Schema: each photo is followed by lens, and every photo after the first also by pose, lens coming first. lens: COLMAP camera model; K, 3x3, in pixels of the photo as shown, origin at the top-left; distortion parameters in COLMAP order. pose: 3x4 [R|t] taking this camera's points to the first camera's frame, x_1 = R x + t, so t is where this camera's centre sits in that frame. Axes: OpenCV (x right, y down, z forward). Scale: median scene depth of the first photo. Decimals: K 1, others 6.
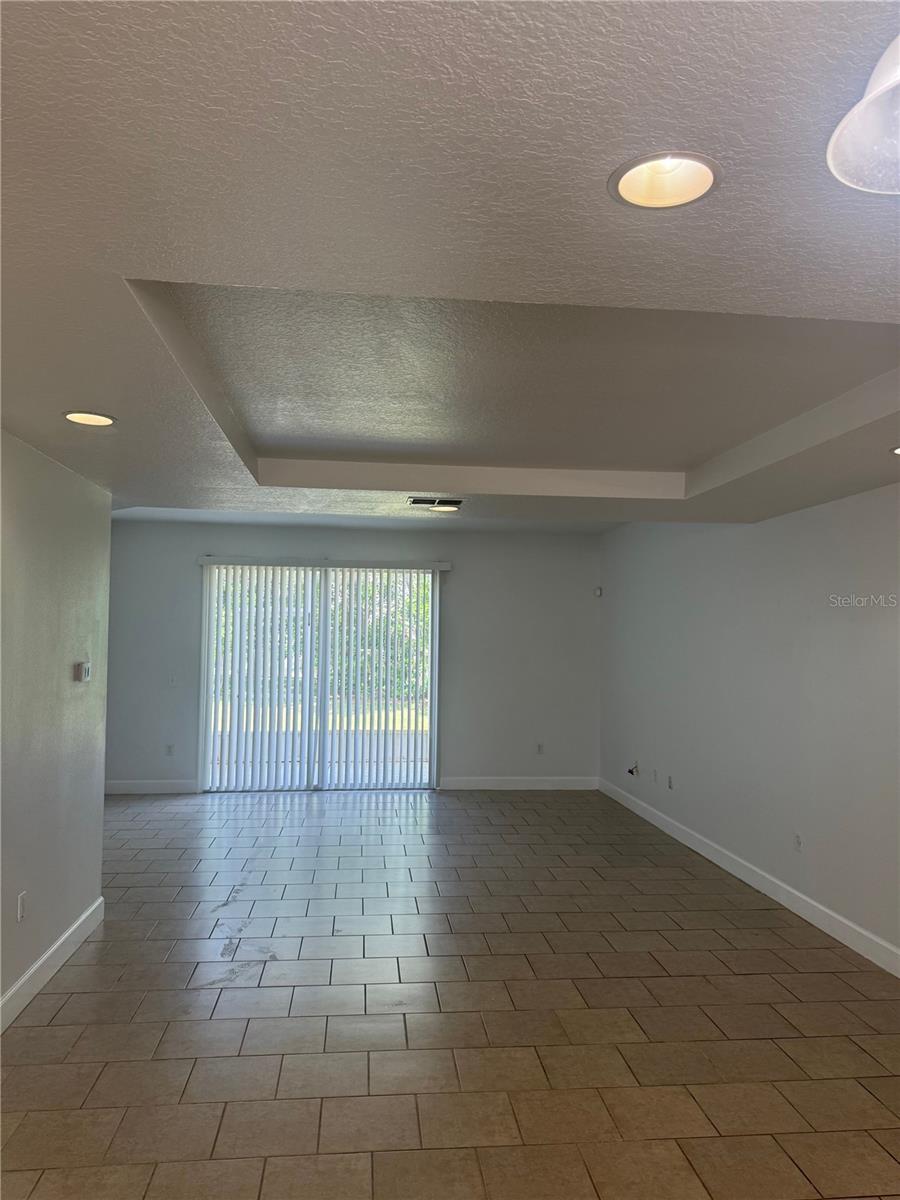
lens RADIAL K [[859.9, 0, 450.0], [0, 859.9, 600.0], [0, 0, 1]] dist [0.018097, -0.004040]
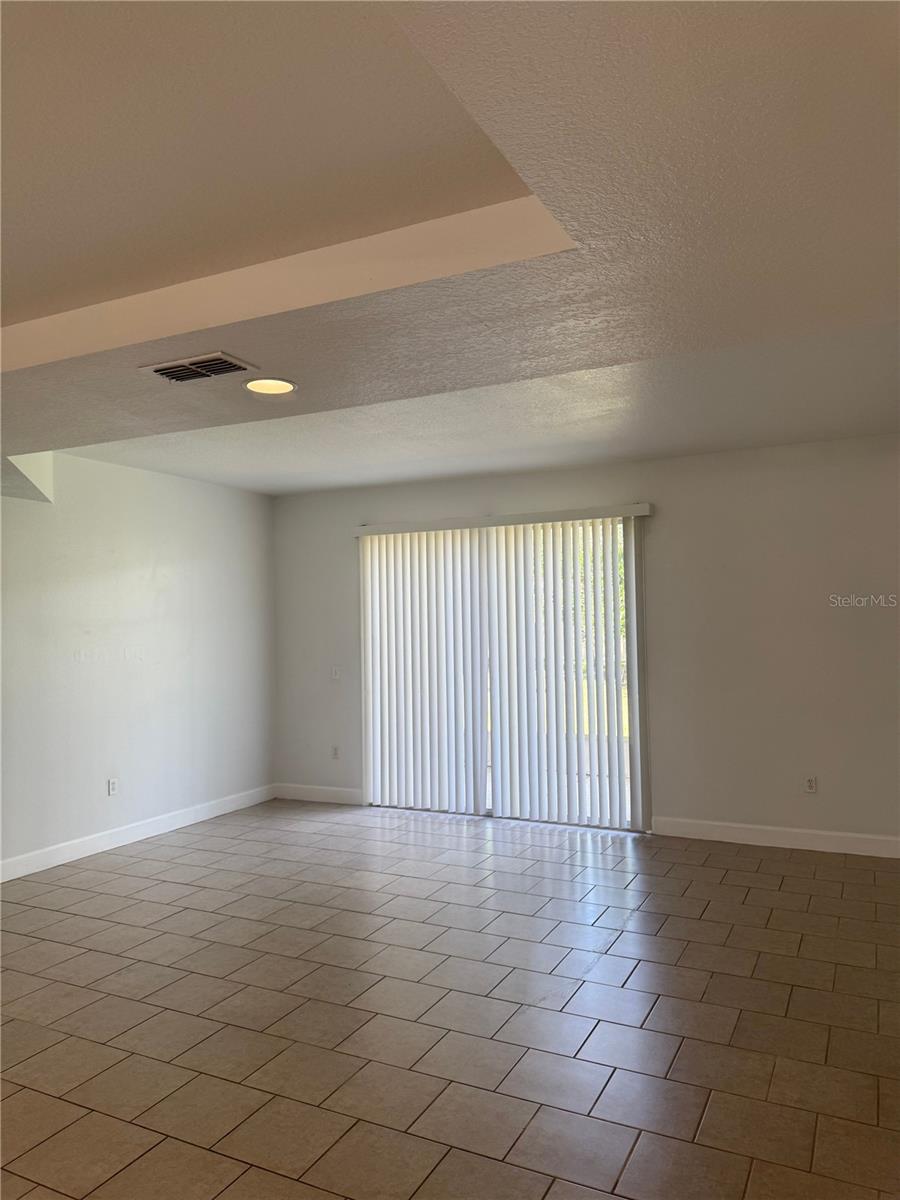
lens RADIAL K [[859.9, 0, 450.0], [0, 859.9, 600.0], [0, 0, 1]] dist [0.018097, -0.004040]
pose [[0.830808, -0.036856, -0.555337, 0.251233], [0.051518, 0.998614, 0.010799, 0.016916], [0.554169, -0.037582, 0.831555, 0.342429]]
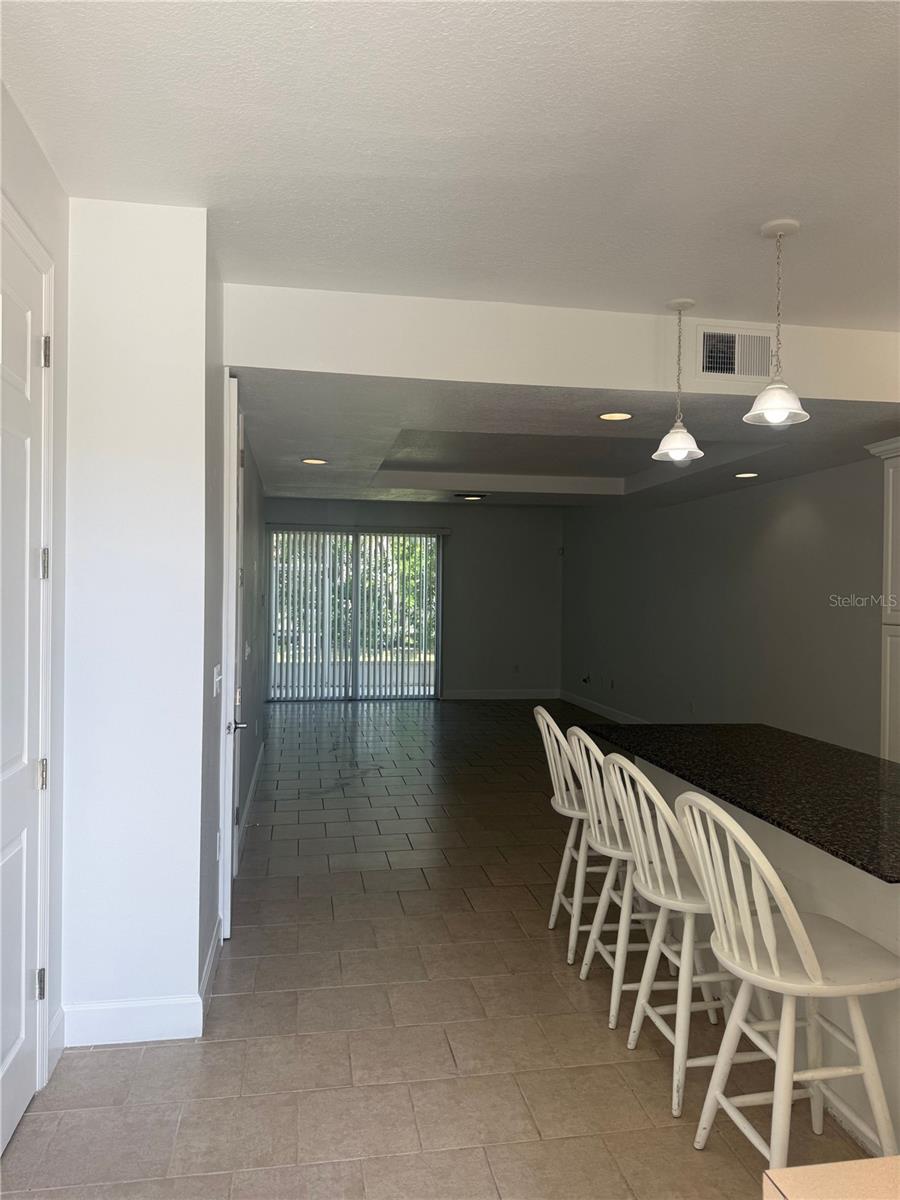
lens RADIAL K [[859.9, 0, 450.0], [0, 859.9, 600.0], [0, 0, 1]] dist [0.018097, -0.004040]
pose [[0.998180, -0.002987, 0.060229, -0.081566], [0.000128, 0.998875, 0.047415, 0.002799], [-0.060303, -0.047321, 0.997058, -0.329750]]
